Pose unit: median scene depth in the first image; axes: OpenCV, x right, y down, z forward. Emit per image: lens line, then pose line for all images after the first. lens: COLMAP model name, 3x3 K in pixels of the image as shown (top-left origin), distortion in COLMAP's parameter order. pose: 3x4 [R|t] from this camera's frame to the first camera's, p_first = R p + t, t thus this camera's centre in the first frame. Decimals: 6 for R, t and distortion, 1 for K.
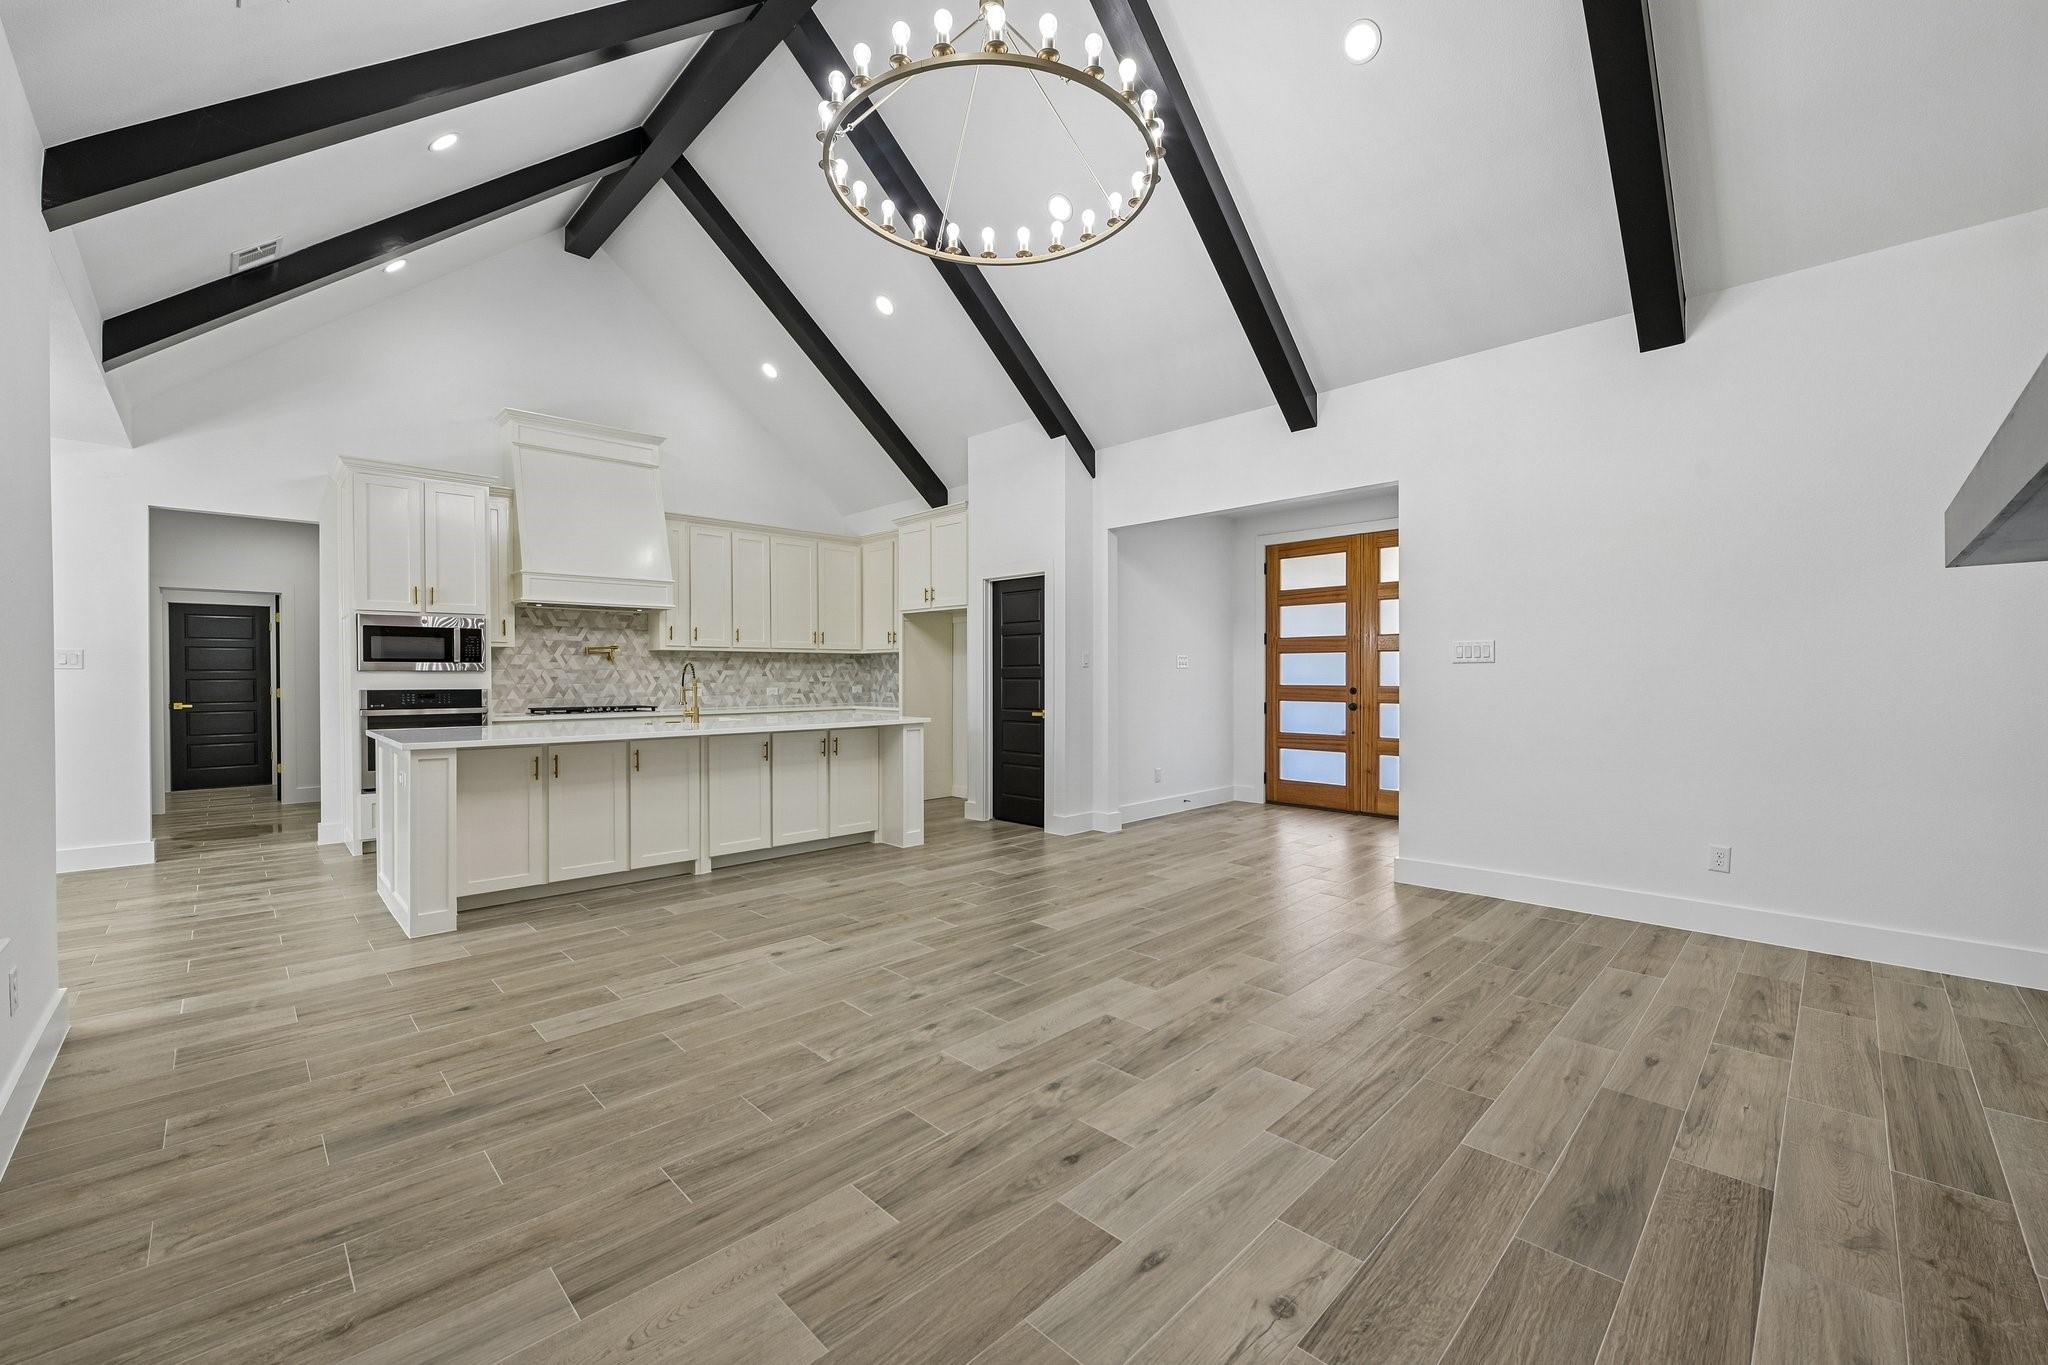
lens RADIAL K [[817.3, 0, 1028.0], [0, 817.3, 678.8], [0, 0, 1]] dist [-0.009017, -0.000207]
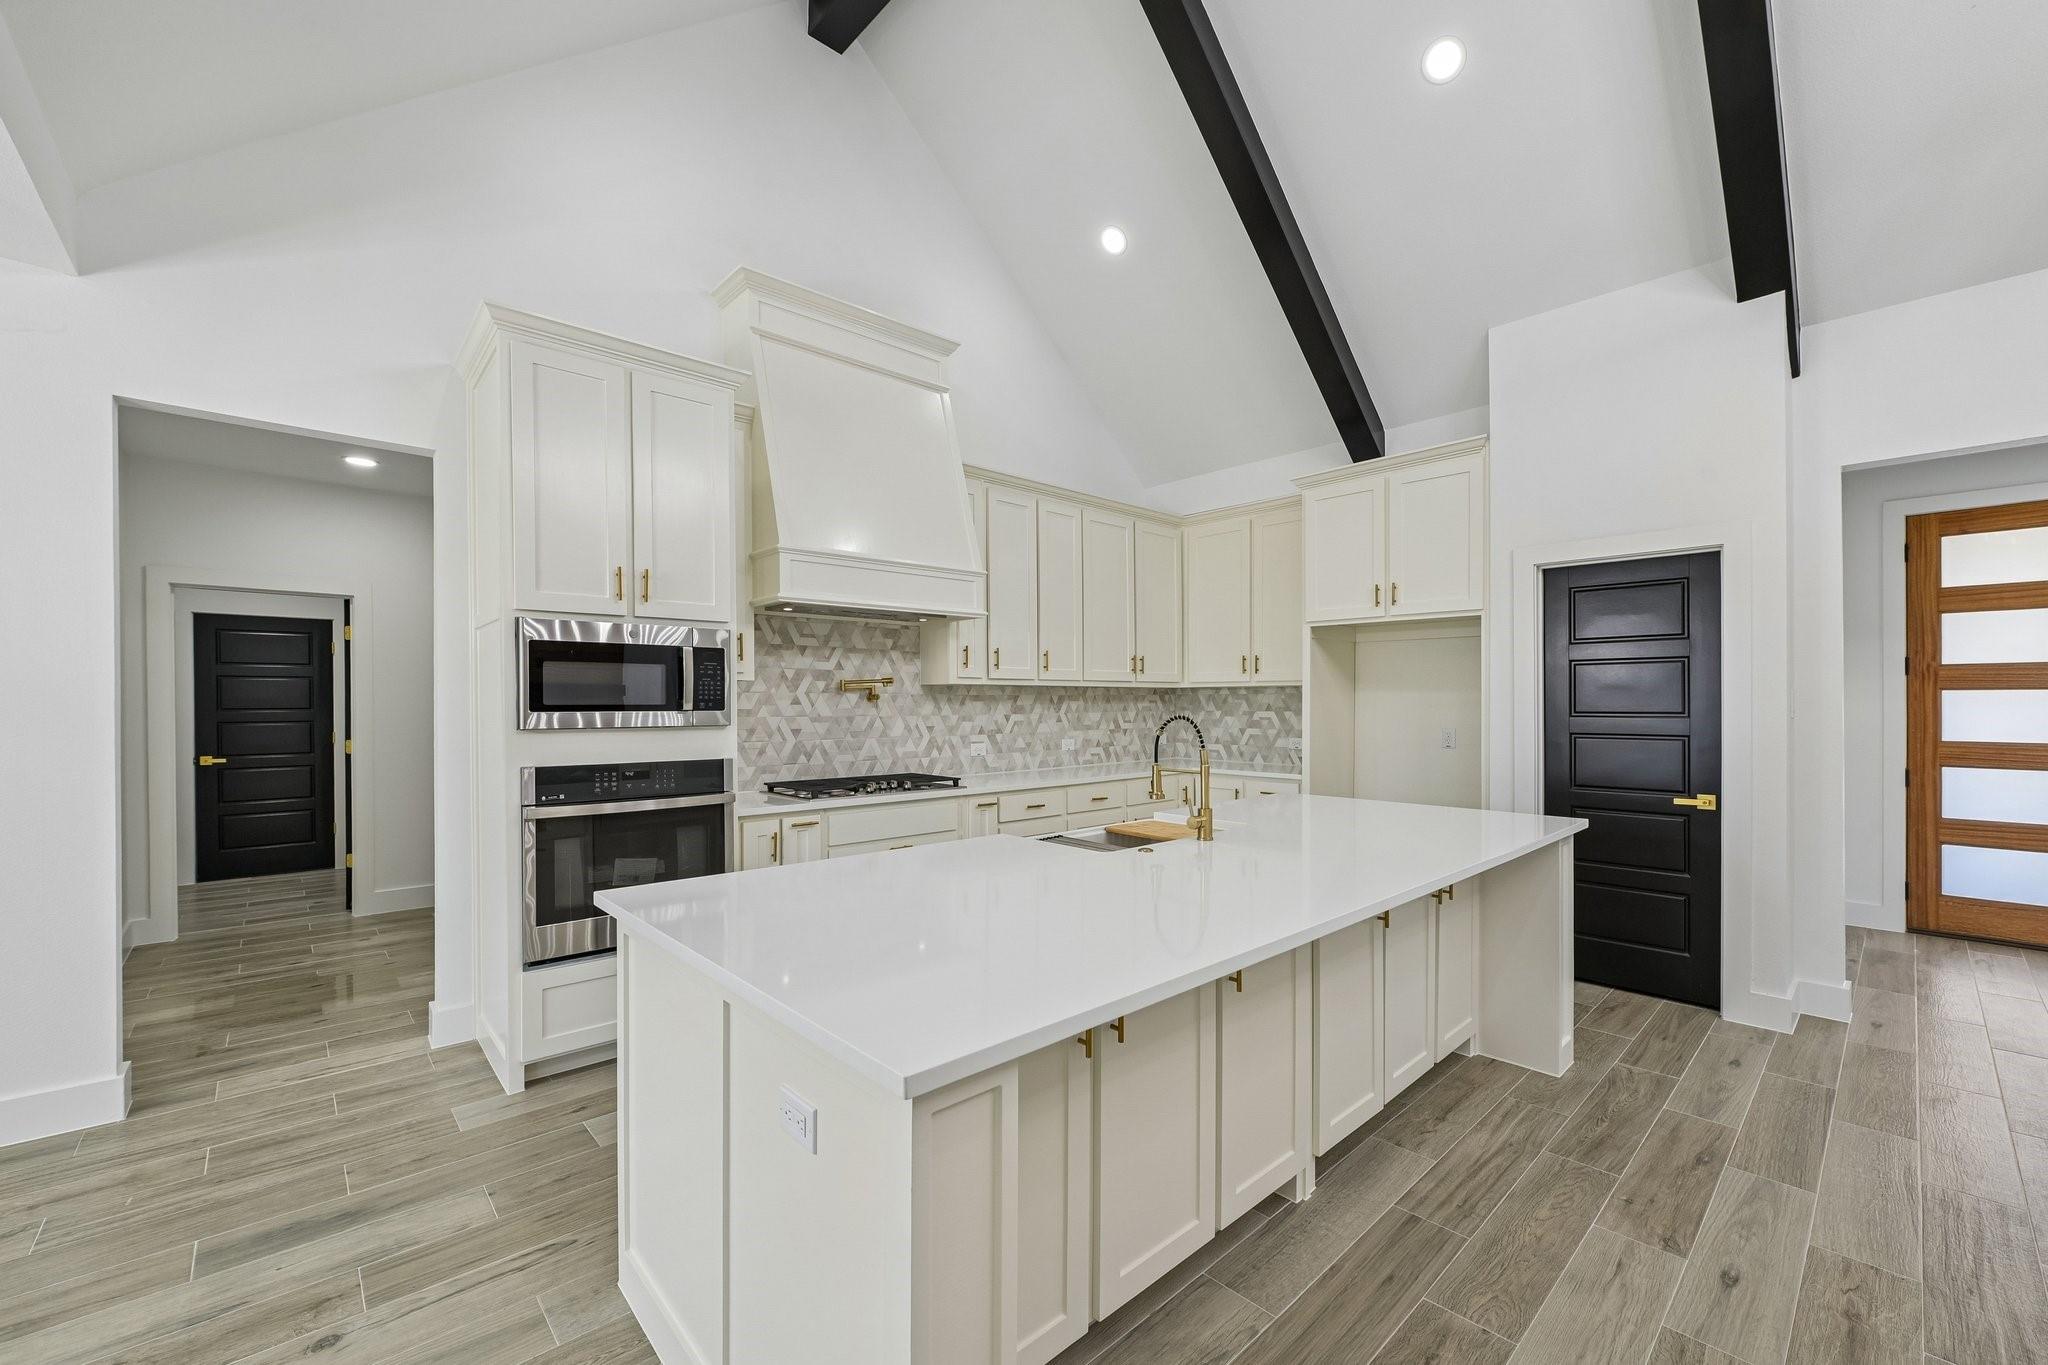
lens RADIAL K [[818.3, 0, 1026.7], [0, 818.3, 703.3], [0, 0, 1]] dist [-0.007870, -0.000094]
pose [[0.999341, 0.001723, -0.036245, -0.408094], [-0.001792, 0.999997, -0.001877, -0.021744], [0.036242, 0.001941, 0.999341, 0.419033]]
